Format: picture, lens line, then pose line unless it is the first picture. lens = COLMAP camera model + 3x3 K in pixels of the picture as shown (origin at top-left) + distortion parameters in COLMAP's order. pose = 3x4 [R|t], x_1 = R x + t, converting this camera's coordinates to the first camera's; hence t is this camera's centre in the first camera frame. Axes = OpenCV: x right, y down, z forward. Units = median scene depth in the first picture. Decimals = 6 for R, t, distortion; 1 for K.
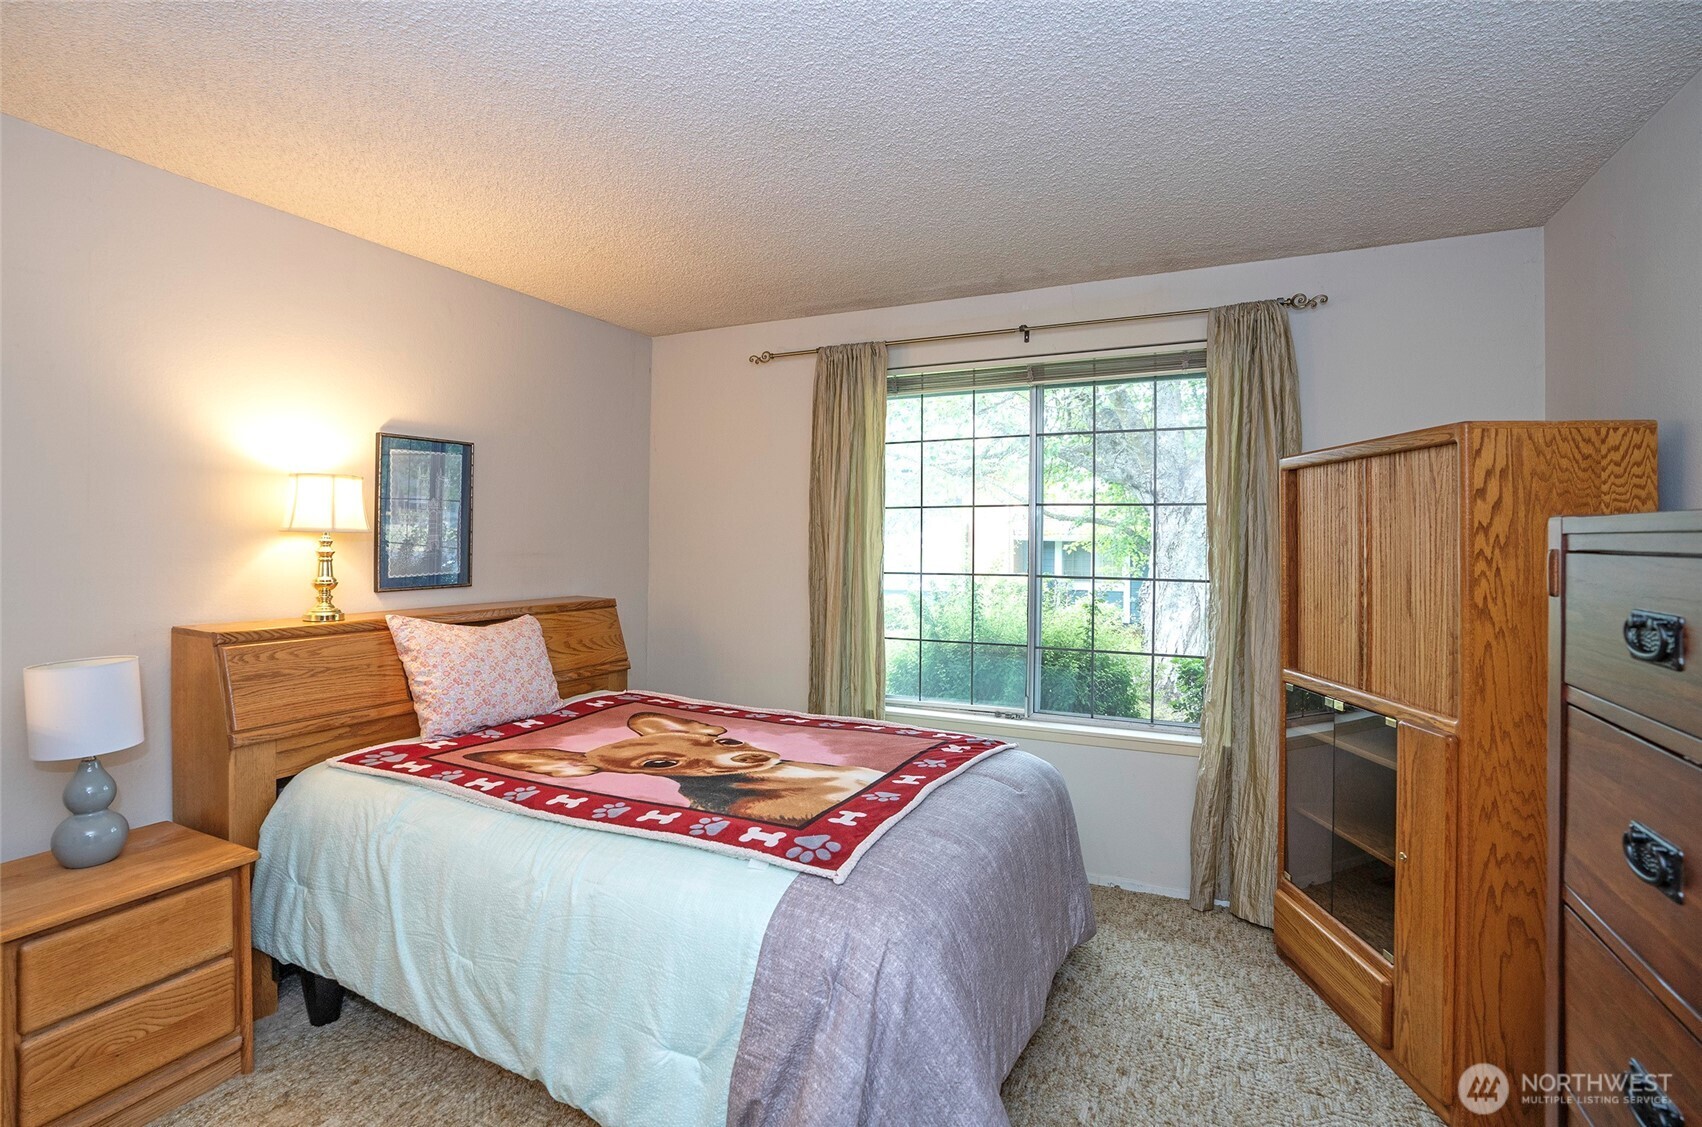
lens RADIAL K [[824.0, 0, 848.4], [0, 824.0, 541.1], [0, 0, 1]] dist [0.001115, 0.000787]
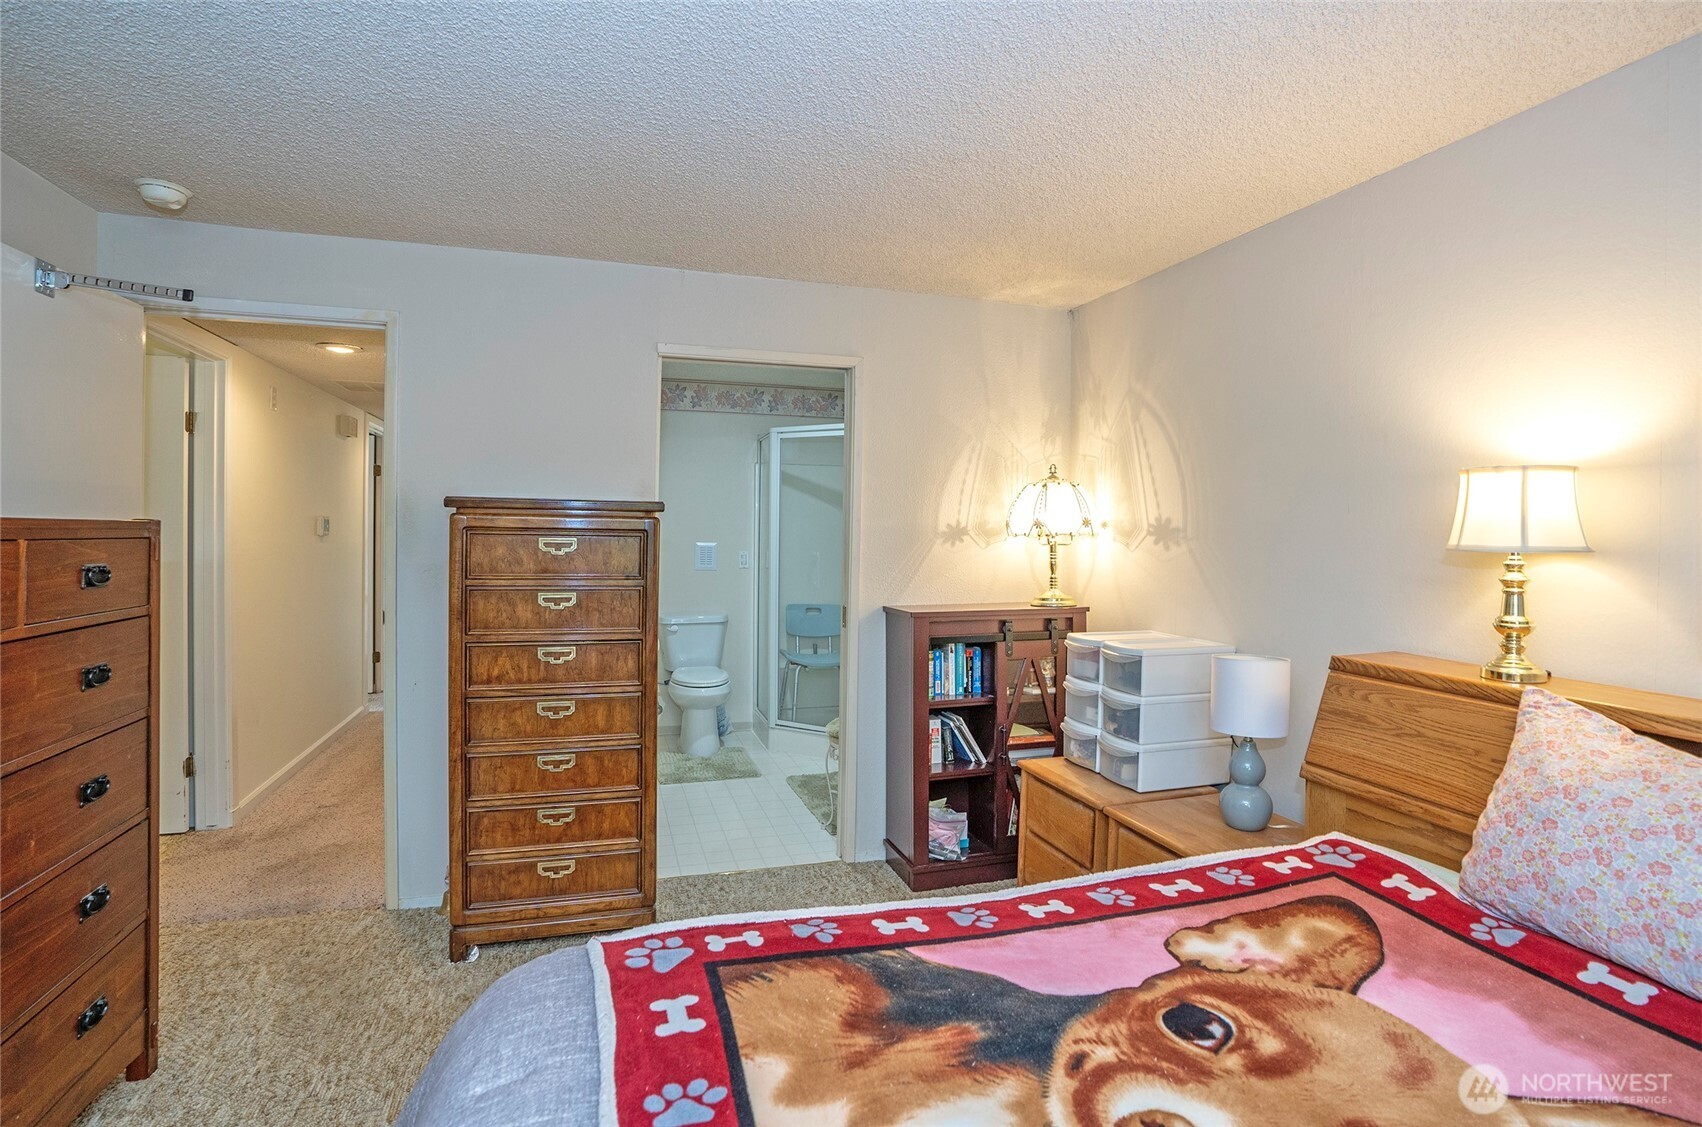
lens RADIAL K [[824.0, 0, 848.4], [0, 824.0, 541.1], [0, 0, 1]] dist [0.001115, 0.000787]
pose [[-0.735143, -0.007614, -0.677869, 0.295941], [-0.012415, 0.999920, 0.002232, -0.017030], [0.677798, 0.010057, -0.735179, 1.404501]]
